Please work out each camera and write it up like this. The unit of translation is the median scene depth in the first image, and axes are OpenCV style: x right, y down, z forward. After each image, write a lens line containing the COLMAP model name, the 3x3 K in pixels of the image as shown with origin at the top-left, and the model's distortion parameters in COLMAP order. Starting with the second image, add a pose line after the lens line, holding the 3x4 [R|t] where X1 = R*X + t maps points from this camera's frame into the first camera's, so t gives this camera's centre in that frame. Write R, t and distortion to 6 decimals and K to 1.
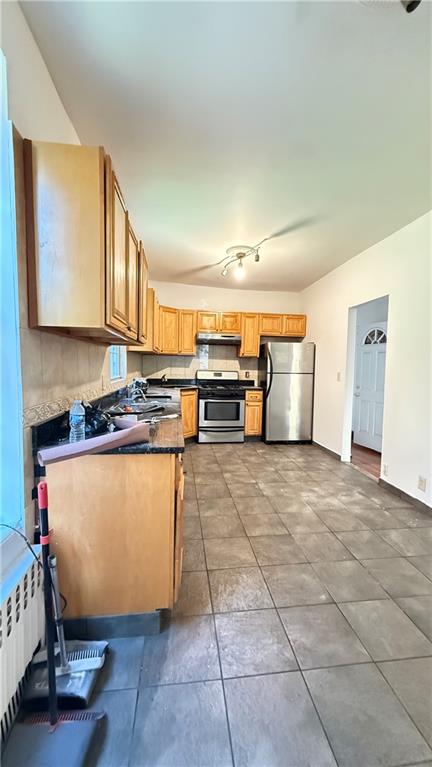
lens RADIAL K [[306.5, 0, 216.0], [0, 306.5, 383.5], [0, 0, 1]] dist [-0.001551, -0.000175]
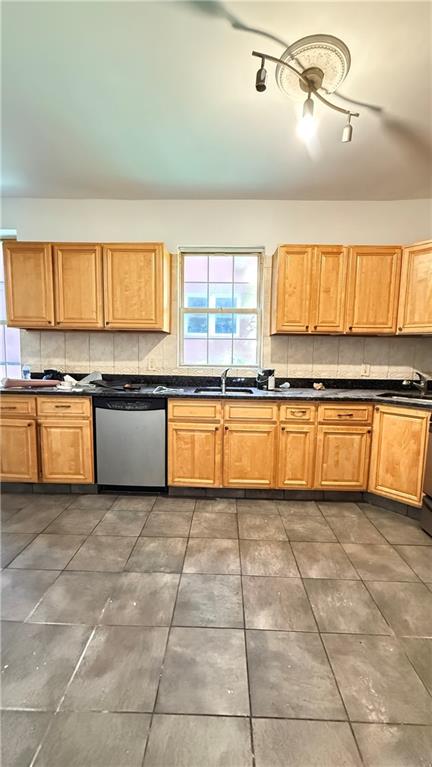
lens RADIAL K [[306.5, 0, 216.0], [0, 306.5, 383.5], [0, 0, 1]] dist [-0.001551, -0.000175]
pose [[-0.149583, 0.073721, -0.985997, 0.608719], [-0.085904, 0.992477, 0.087238, -0.041181], [0.985010, 0.097750, -0.142125, 1.104193]]
